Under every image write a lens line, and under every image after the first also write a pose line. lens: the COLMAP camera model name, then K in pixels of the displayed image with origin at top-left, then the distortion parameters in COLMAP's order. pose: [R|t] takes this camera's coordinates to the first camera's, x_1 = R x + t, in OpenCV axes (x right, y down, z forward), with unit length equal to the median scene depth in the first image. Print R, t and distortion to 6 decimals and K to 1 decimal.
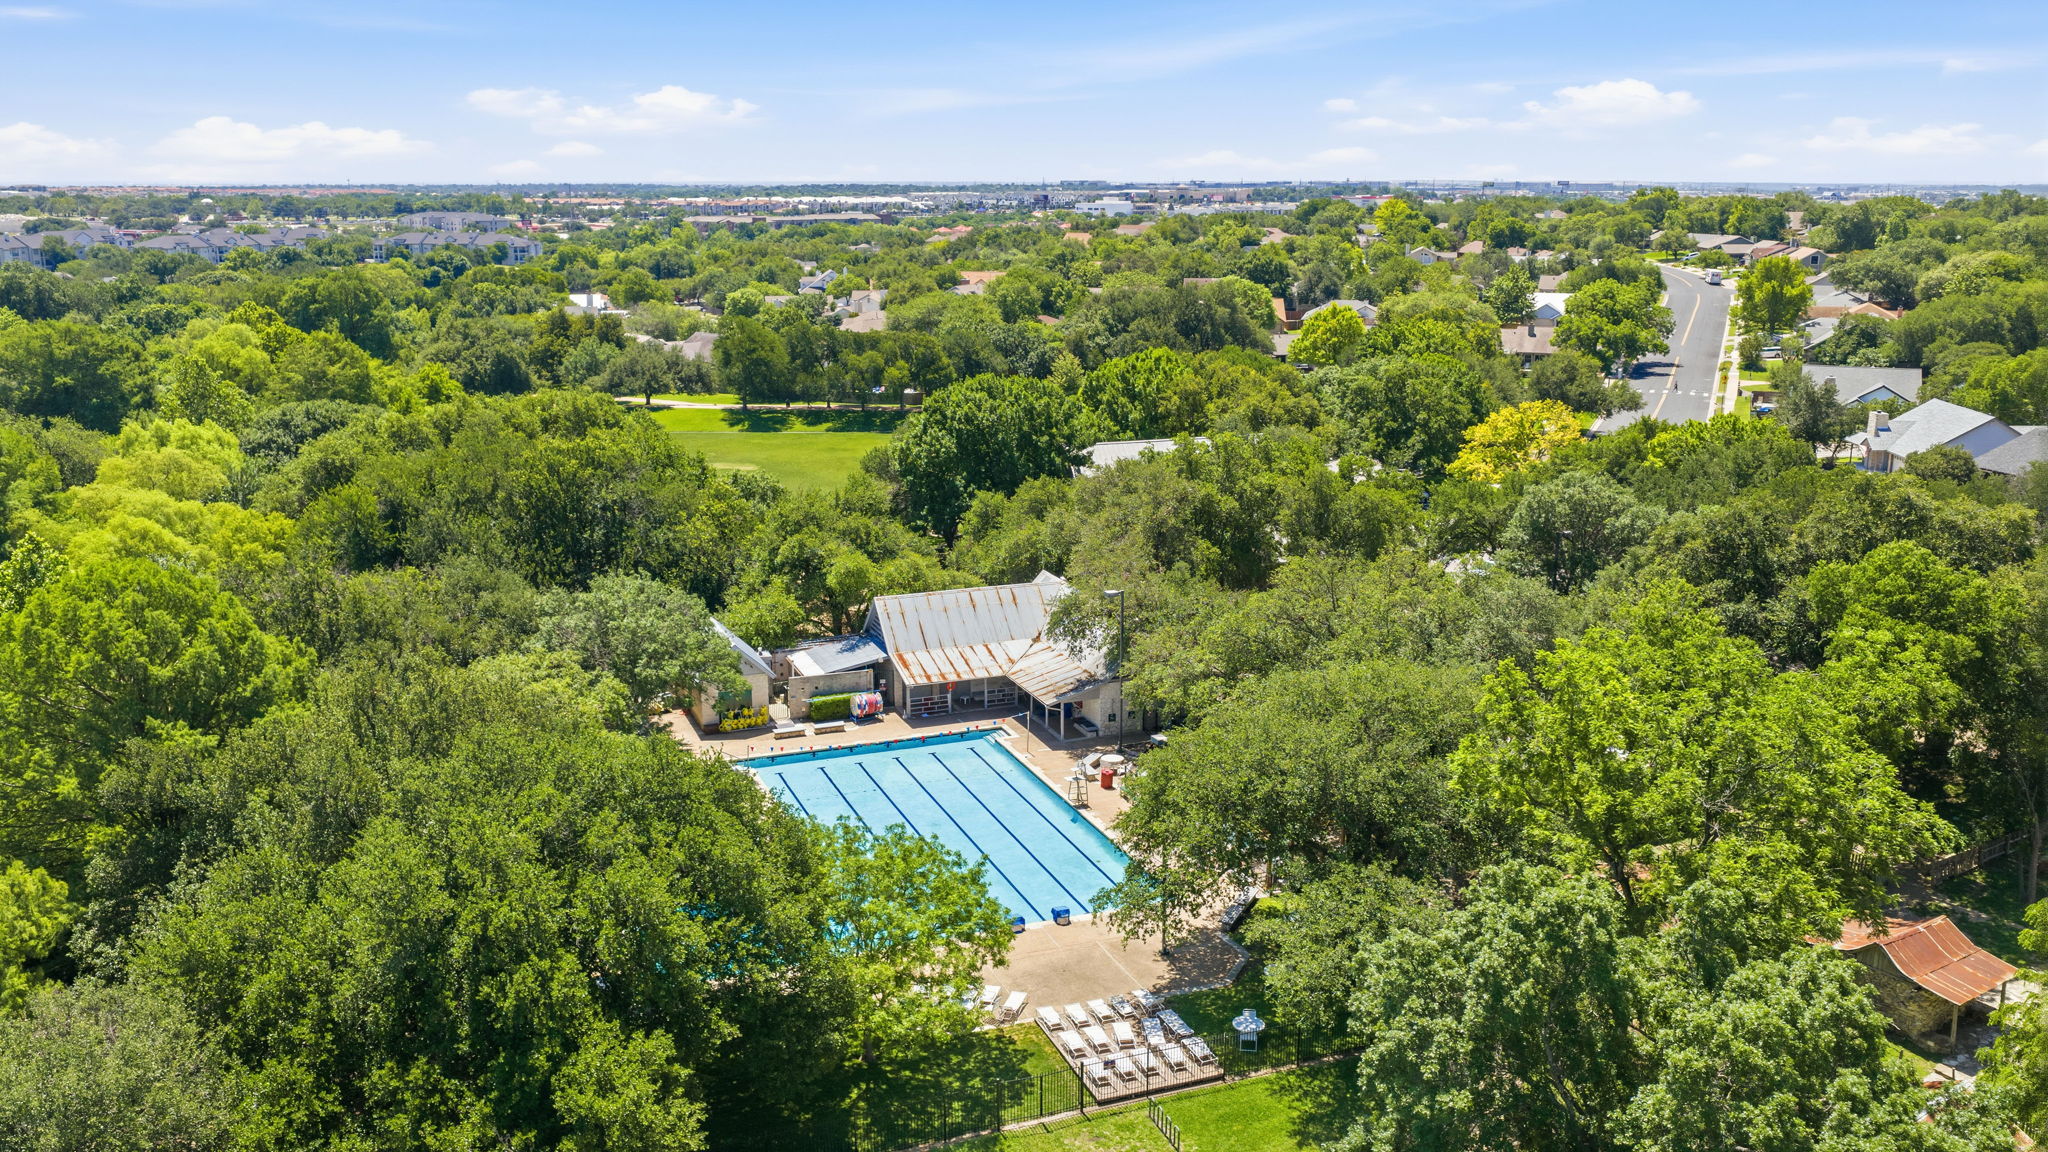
lens RADIAL K [[1586.6, 0, 1022.7], [0, 1586.6, 576.2], [0, 0, 1]] dist [0.001313, 0.000026]
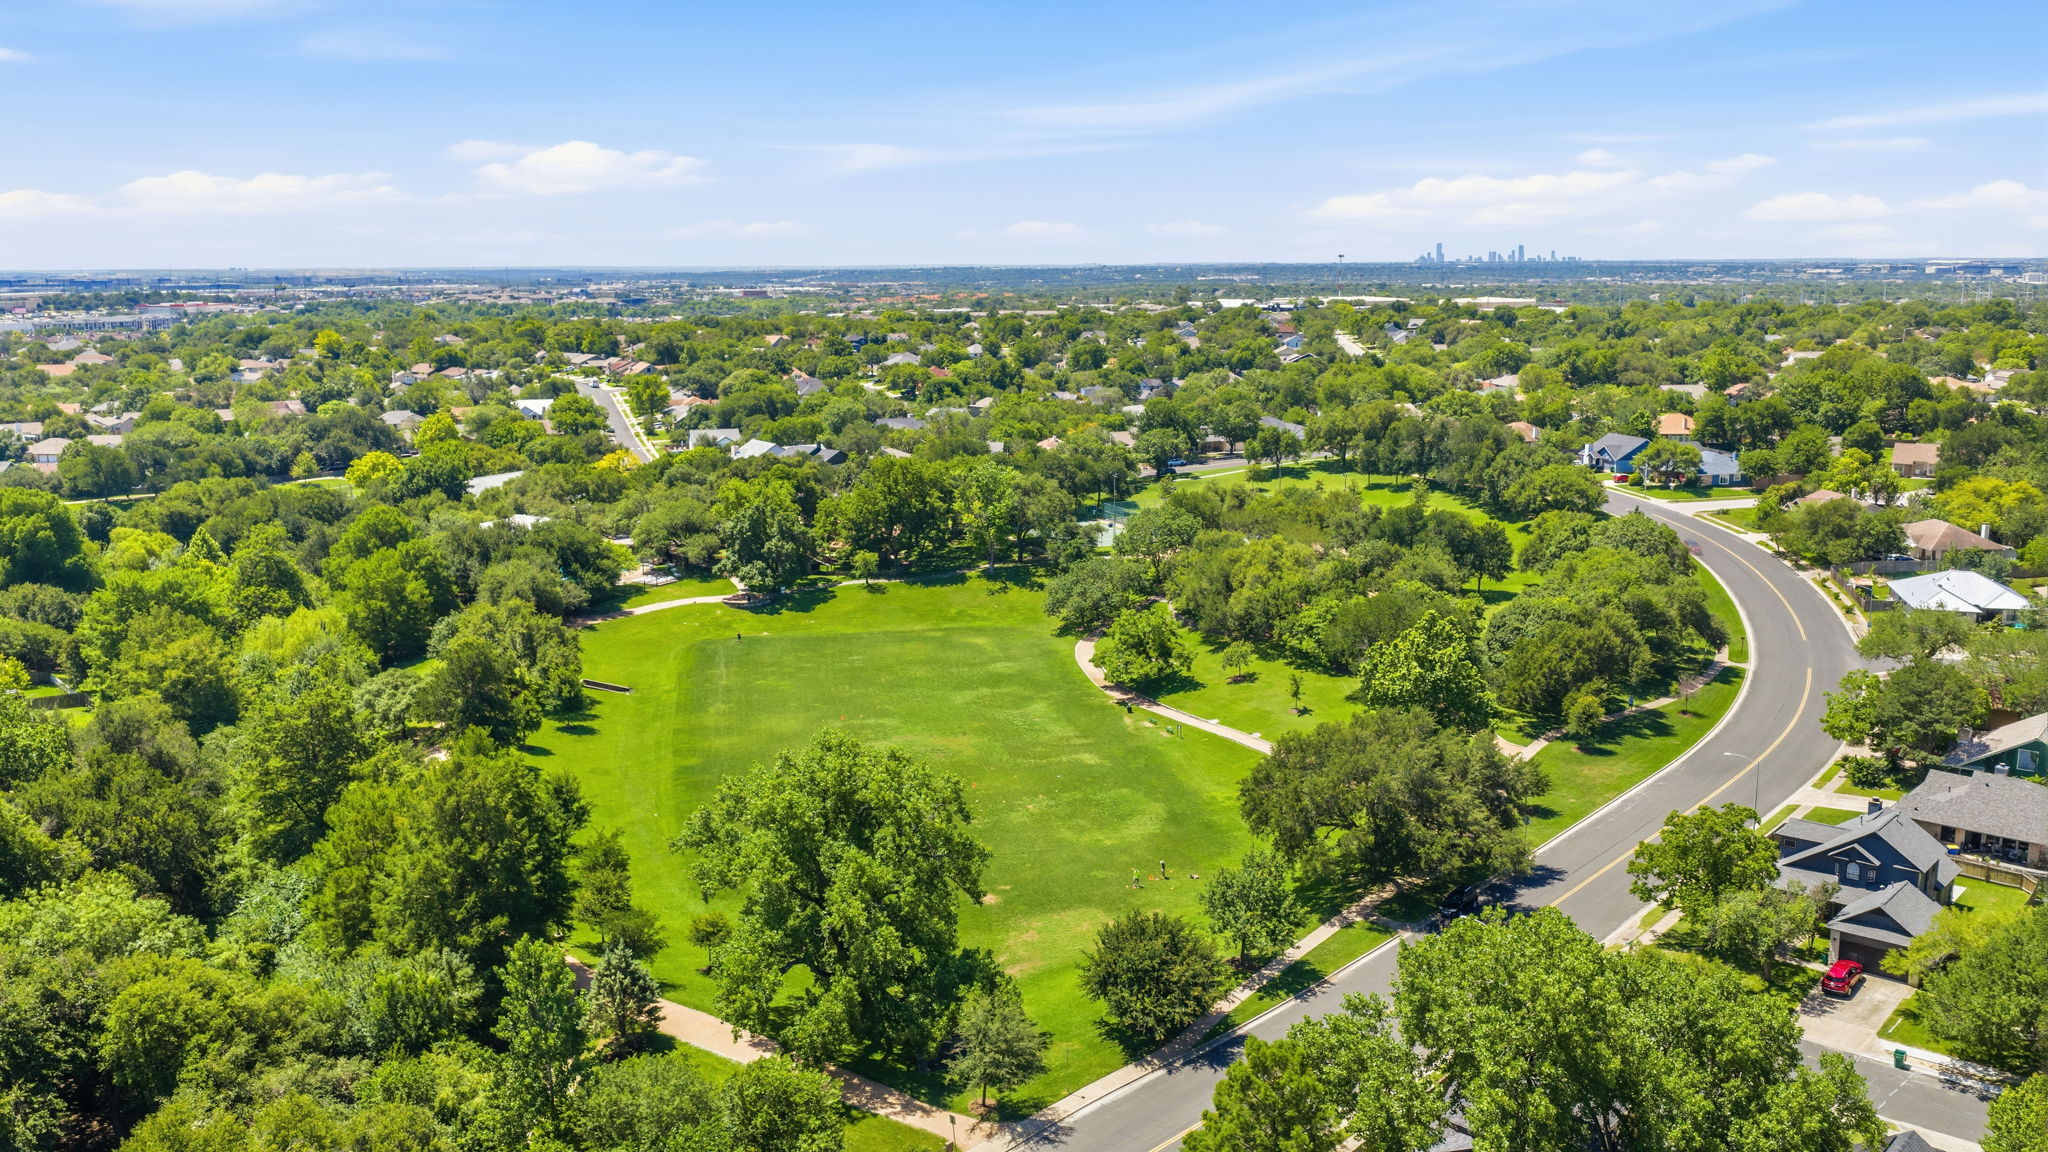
lens RADIAL K [[1586.6, 0, 1023.9], [0, 1586.6, 576.2], [0, 0, 1]] dist [0.001313, 0.000026]
pose [[0.739469, -0.126673, 0.661166, -0.493295], [0.162090, 0.986745, 0.007764, 0.094805], [-0.653386, 0.101427, 0.750200, -0.706799]]
